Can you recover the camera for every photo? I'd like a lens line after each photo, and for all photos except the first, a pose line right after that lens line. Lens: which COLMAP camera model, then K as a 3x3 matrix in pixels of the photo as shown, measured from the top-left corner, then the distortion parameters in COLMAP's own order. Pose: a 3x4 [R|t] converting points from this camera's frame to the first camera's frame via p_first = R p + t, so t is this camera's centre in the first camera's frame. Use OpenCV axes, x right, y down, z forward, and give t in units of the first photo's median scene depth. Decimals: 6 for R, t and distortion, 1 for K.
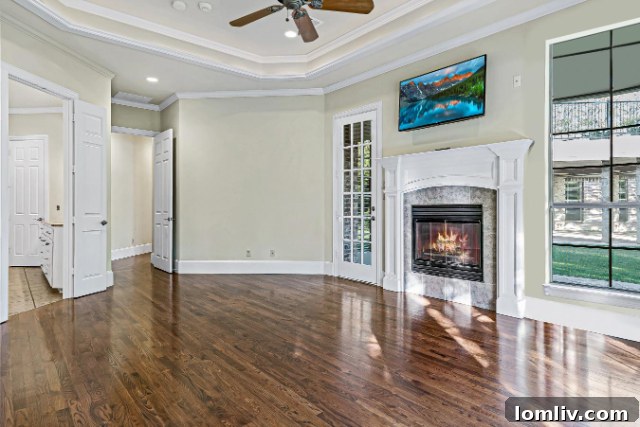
lens RADIAL K [[377.0, 0, 319.5], [0, 377.0, 210.9], [0, 0, 1]] dist [-0.001998, -0.000009]
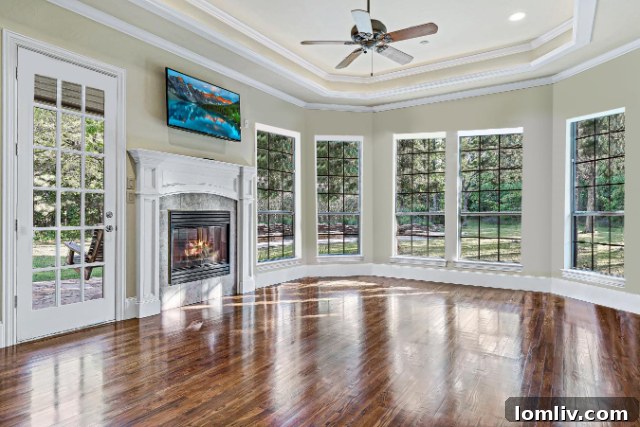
lens RADIAL K [[377.0, 0, 319.5], [0, 377.0, 213.3], [0, 0, 1]] dist [-0.001998, -0.000009]
pose [[-0.282174, 0.001513, 0.959362, -0.739206], [0.004625, 0.999989, -0.000217, -0.007735], [-0.959352, 0.004376, -0.282178, 0.947703]]
